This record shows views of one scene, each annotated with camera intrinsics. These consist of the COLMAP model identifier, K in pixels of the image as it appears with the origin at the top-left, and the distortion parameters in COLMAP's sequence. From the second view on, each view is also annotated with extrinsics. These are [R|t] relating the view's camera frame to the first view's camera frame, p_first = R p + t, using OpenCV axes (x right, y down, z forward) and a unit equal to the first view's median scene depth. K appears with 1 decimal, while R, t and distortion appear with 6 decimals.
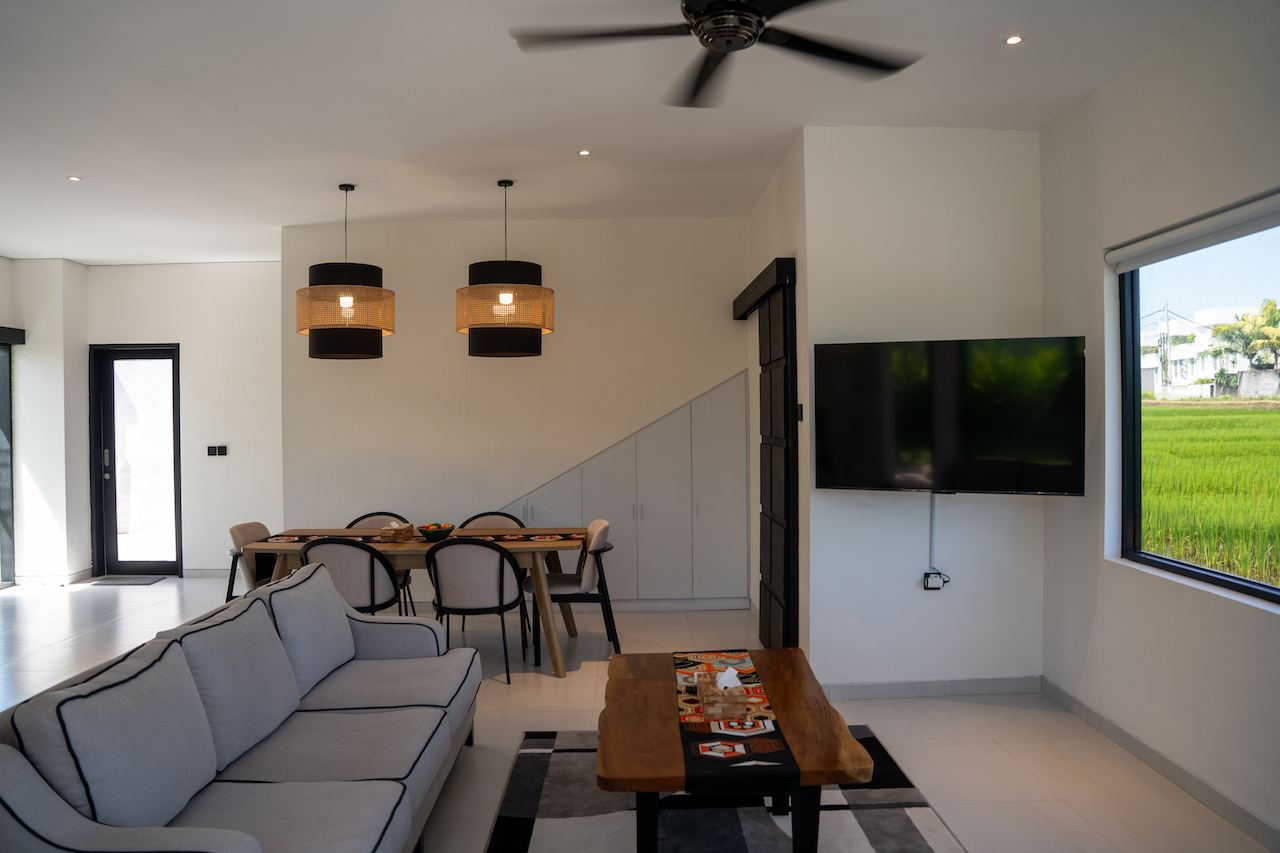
lens RADIAL K [[898.4, 0, 635.2], [0, 898.4, 422.4], [0, 0, 1]] dist [-0.138944, 0.078958]
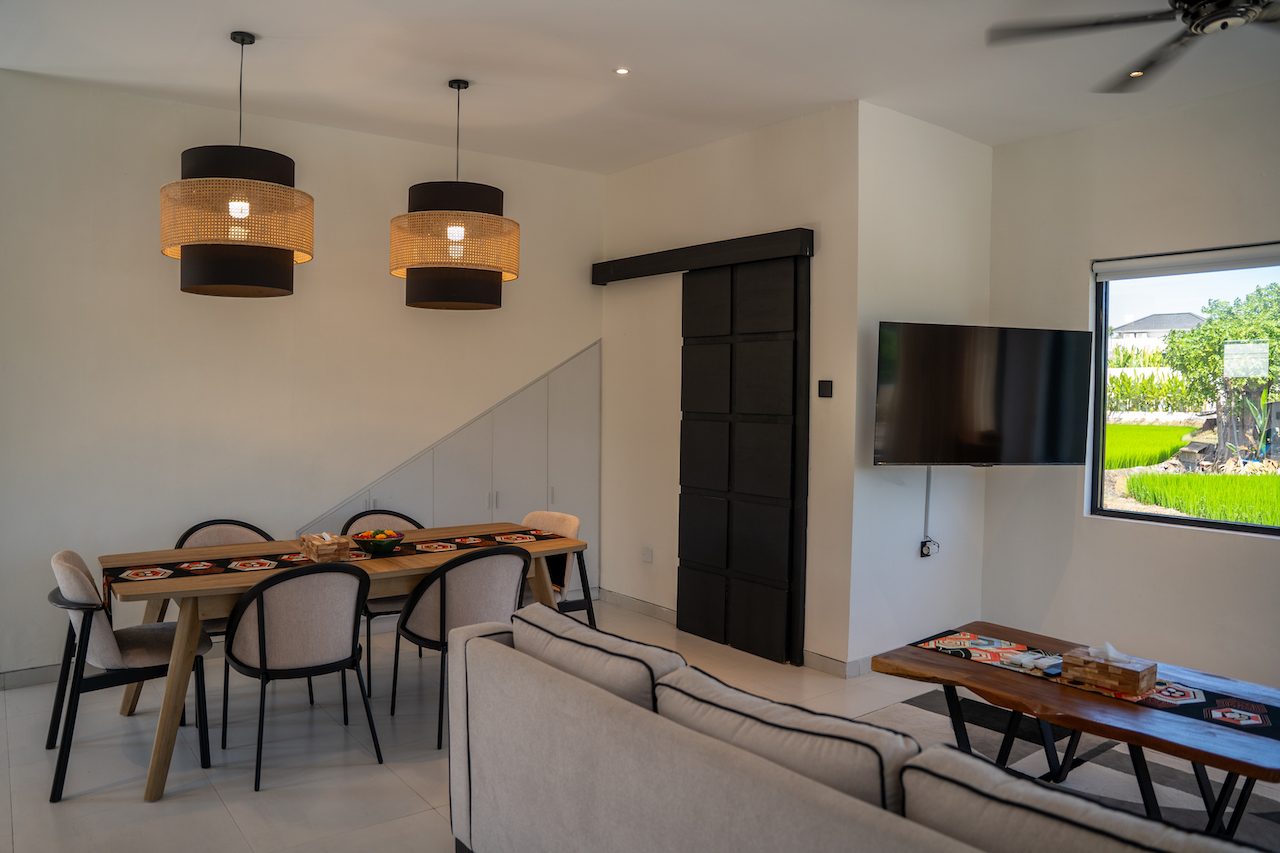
lens RADIAL K [[898.4, 0, 630.3], [0, 898.4, 422.2], [0, 0, 1]] dist [-0.138944, 0.078958]
pose [[0.801791, -0.000808, 0.597604, -0.502913], [-0.011976, 0.999777, 0.017420, 0.009898], [-0.597484, -0.021124, 0.801602, 0.303569]]
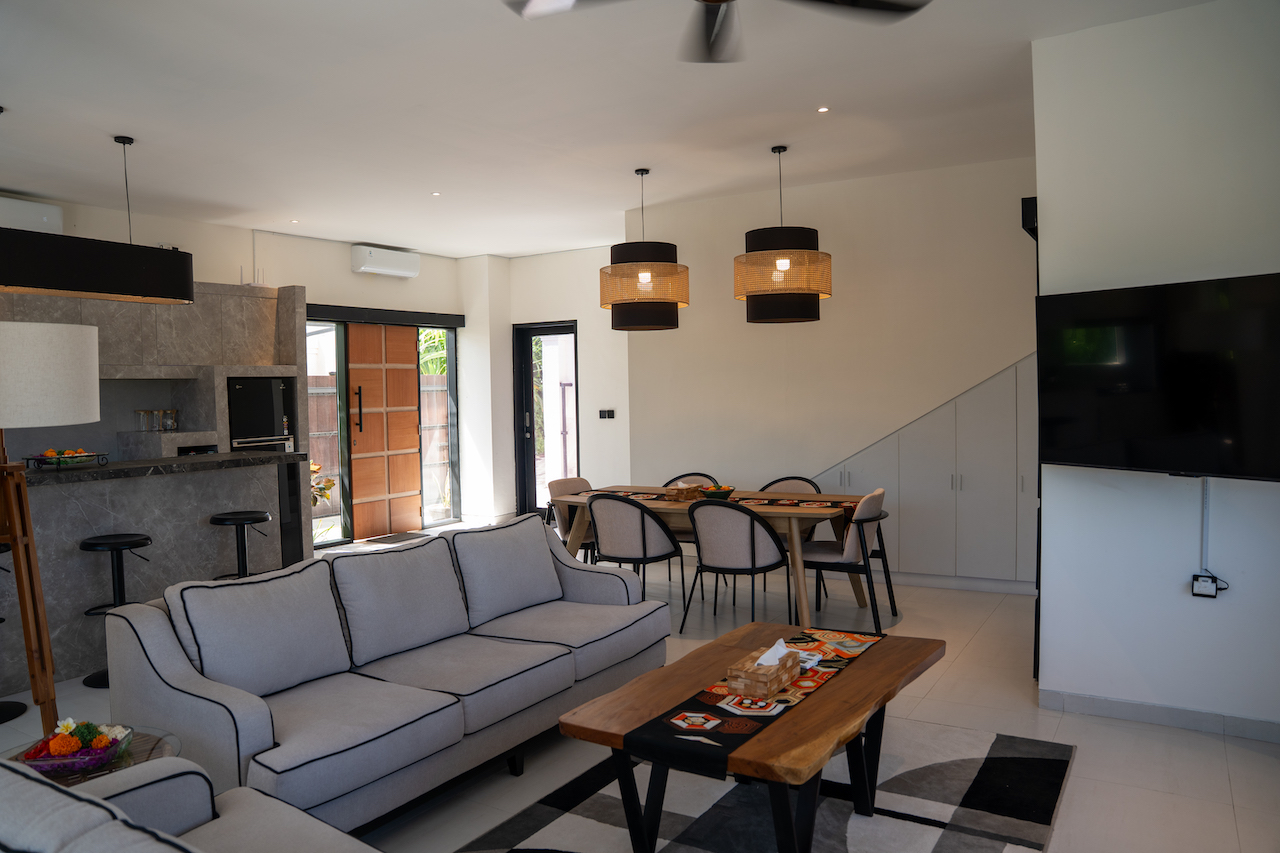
lens RADIAL K [[898.4, 0, 642.9], [0, 898.4, 415.3], [0, 0, 1]] dist [-0.138944, 0.078958]
pose [[0.843098, 0.010272, -0.537662, 0.274642], [0.006432, 0.999553, 0.029183, 0.000304], [0.537722, -0.028062, 0.842655, 0.070052]]
